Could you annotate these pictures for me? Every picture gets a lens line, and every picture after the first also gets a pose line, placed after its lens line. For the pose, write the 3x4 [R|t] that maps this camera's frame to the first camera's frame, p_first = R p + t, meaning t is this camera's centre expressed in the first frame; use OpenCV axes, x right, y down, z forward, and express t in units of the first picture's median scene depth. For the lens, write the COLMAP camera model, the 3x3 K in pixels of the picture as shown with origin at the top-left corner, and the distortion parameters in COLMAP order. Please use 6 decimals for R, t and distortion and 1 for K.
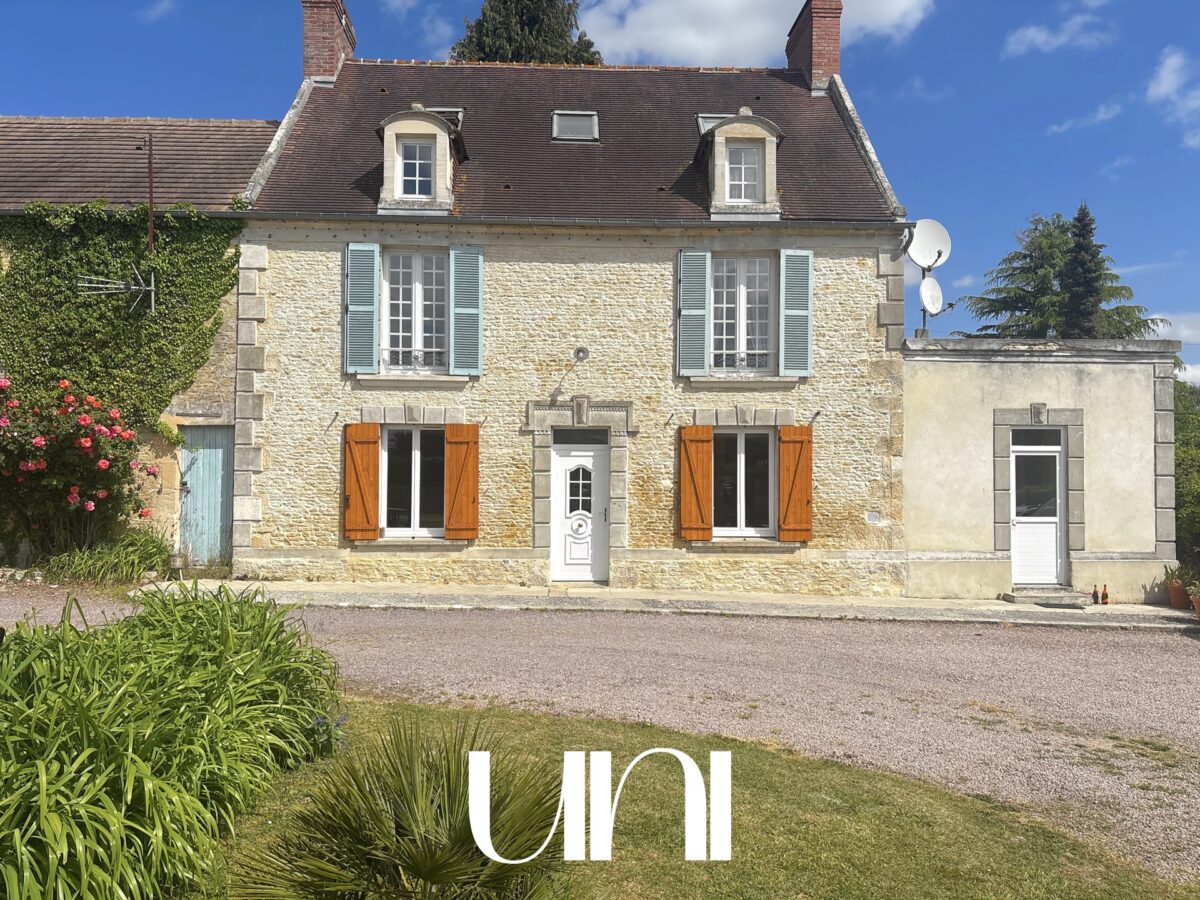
lens RADIAL K [[905.6, 0, 602.5], [0, 905.6, 457.6], [0, 0, 1]] dist [0.070703, -0.082026]
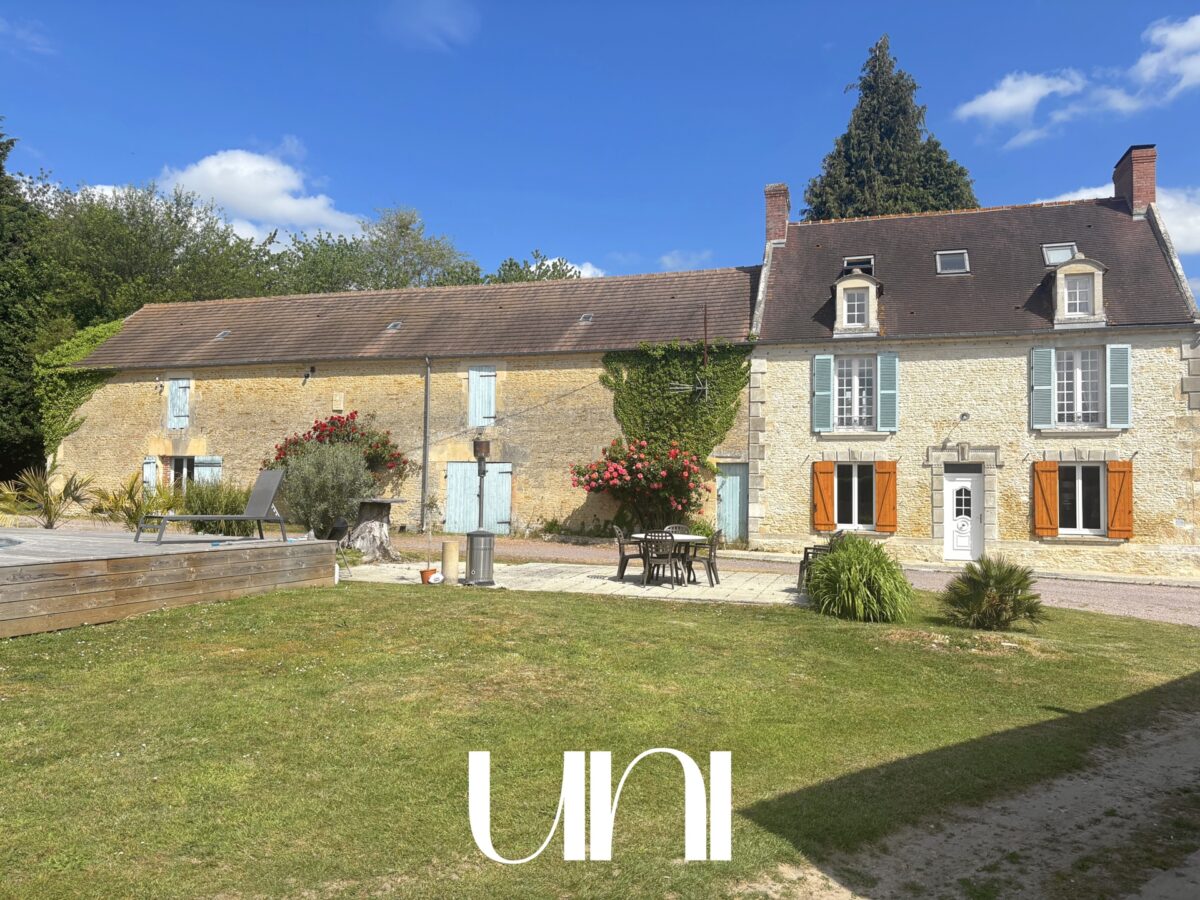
lens RADIAL K [[905.6, 0, 596.0], [0, 905.6, 455.2], [0, 0, 1]] dist [0.070703, -0.082026]
pose [[0.944325, -0.007155, -0.328937, -0.105940], [0.000849, 0.999813, -0.019313, -0.016188], [0.329014, 0.017959, 0.944154, -0.724327]]
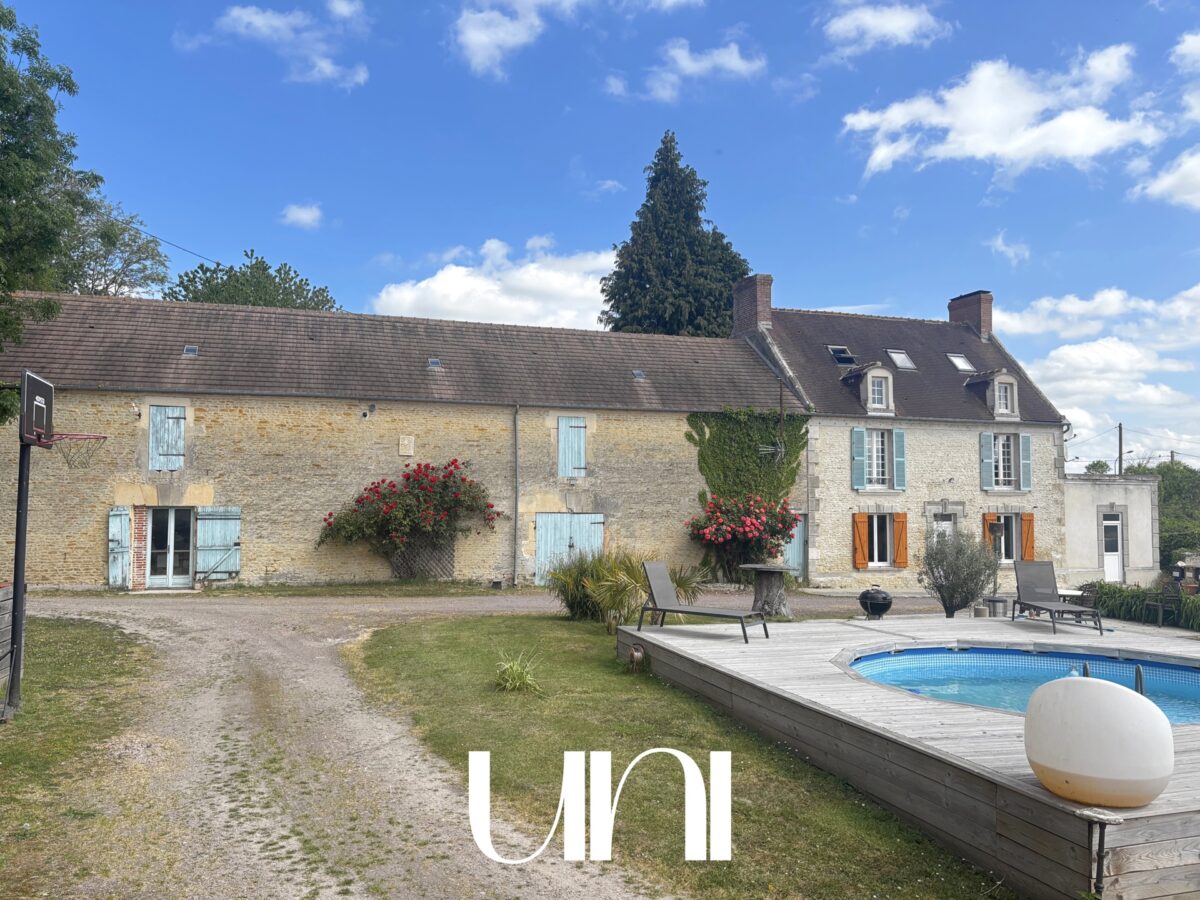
lens RADIAL K [[905.6, 0, 608.0], [0, 905.6, 459.3], [0, 0, 1]] dist [0.070703, -0.082026]
pose [[0.957175, 0.013627, 0.289189, -1.422095], [-0.006533, 0.999654, -0.025480, -0.102239], [-0.289436, 0.022499, 0.956933, -0.848698]]
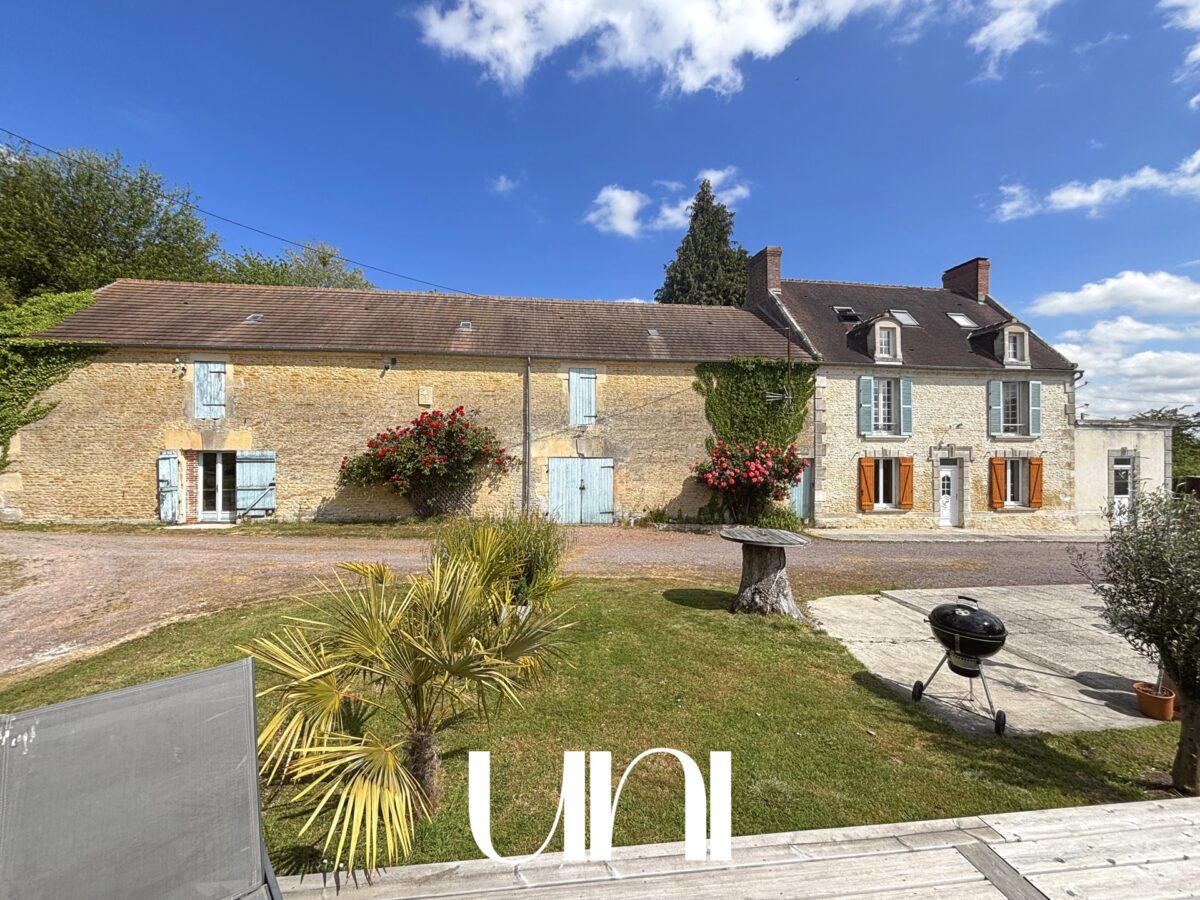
lens RADIAL K [[484.0, 0, 600.1], [0, 484.0, 449.4], [0, 0, 1]] dist [-0.000569, 0.000624]
pose [[0.994522, -0.000371, 0.104527, -1.024153], [-0.002044, 0.999734, 0.022992, -0.081825], [-0.104508, -0.023080, 0.994256, -0.107525]]
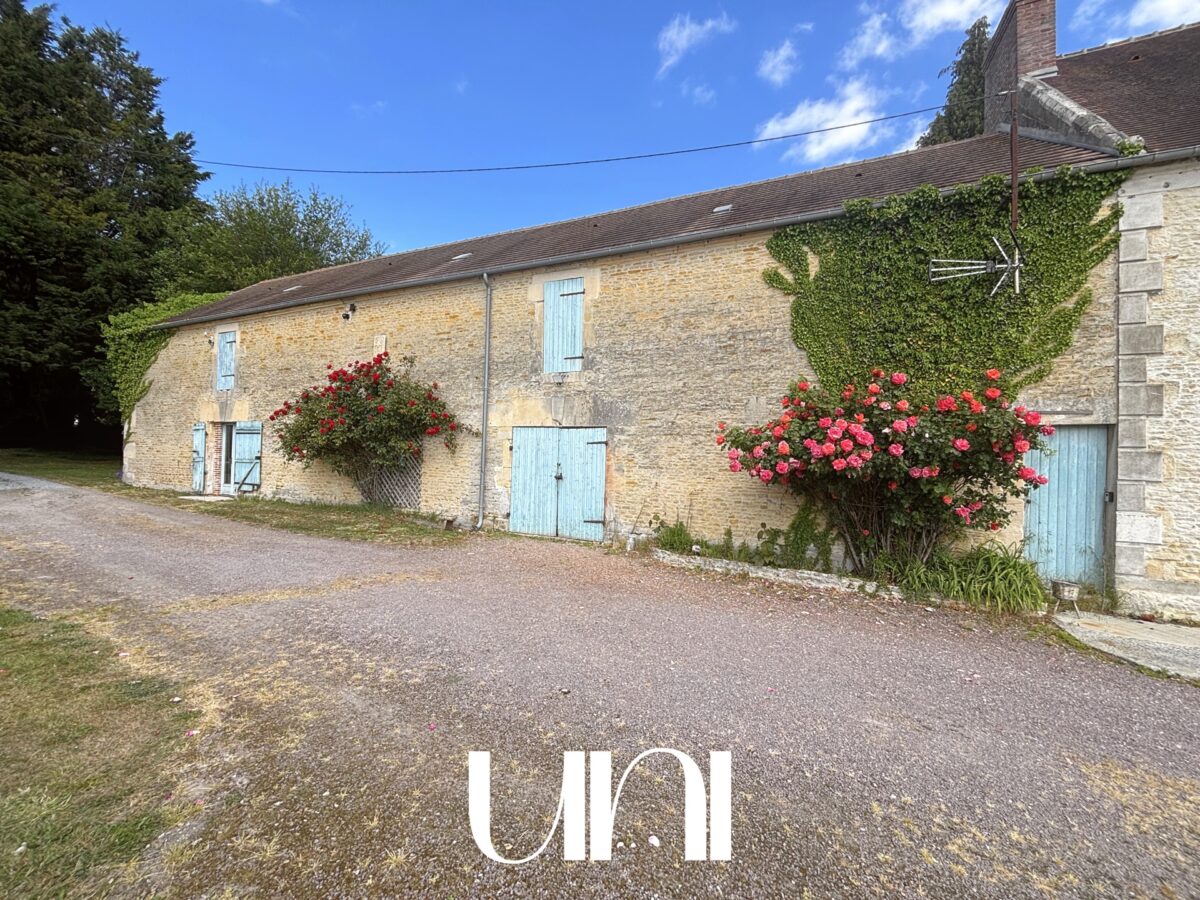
lens RADIAL K [[484.0, 0, 598.2], [0, 484.0, 451.4], [0, 0, 1]] dist [-0.000569, 0.000624]
pose [[0.898762, 0.010344, -0.438314, -0.617328], [-0.008537, 0.999945, 0.006093, -0.009638], [0.438353, -0.001734, 0.898801, 0.405978]]
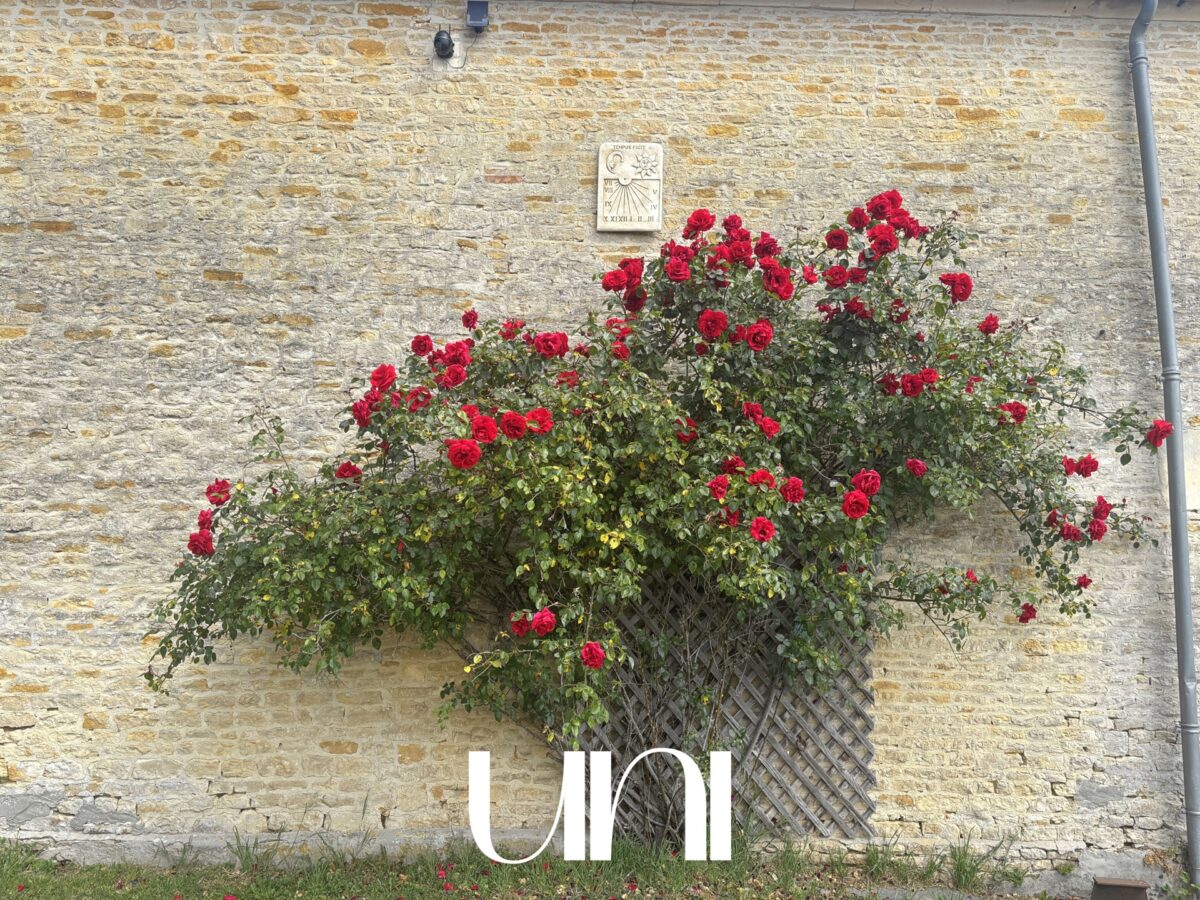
lens RADIAL K [[905.6, 0, 593.3], [0, 905.6, 447.0], [0, 0, 1]] dist [0.070703, -0.082026]
pose [[0.999974, 0.007107, -0.001179, -1.300395], [-0.007185, 0.995677, -0.092600, -0.028831], [0.000516, 0.092606, 0.995703, 0.593431]]
